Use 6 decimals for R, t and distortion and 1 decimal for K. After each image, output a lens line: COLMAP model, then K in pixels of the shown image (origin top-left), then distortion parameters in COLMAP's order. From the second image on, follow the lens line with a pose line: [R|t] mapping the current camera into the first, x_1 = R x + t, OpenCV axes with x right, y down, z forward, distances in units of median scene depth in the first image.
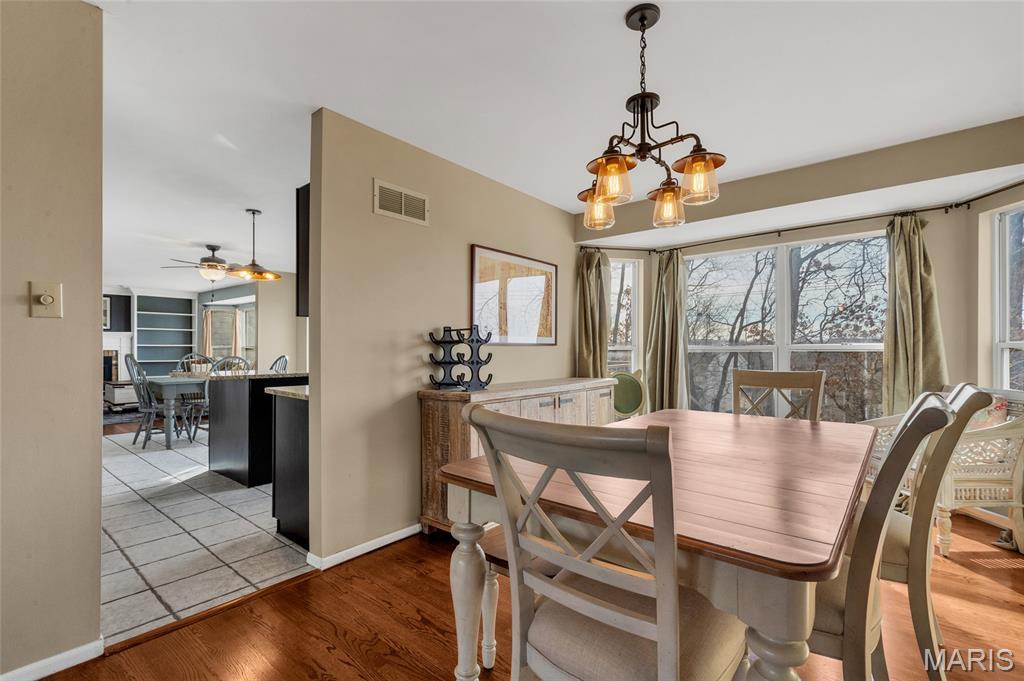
lens RADIAL K [[458.8, 0, 508.6], [0, 458.8, 346.5], [0, 0, 1]] dist [0.014651, 0.000073]
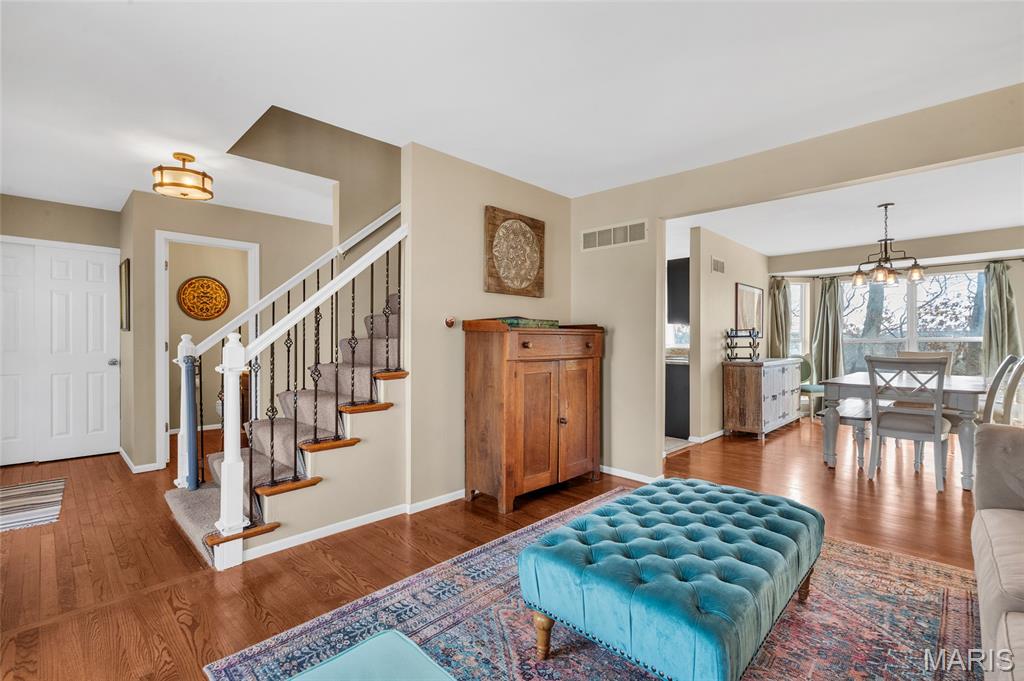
lens RADIAL K [[458.8, 0, 515.5], [0, 458.8, 341.6], [0, 0, 1]] dist [0.014651, 0.000073]
pose [[0.996860, 0.000164, -0.079180, -0.774055], [0.000254, 0.999986, 0.005273, 0.001081], [0.079179, -0.005277, 0.996846, -0.851511]]
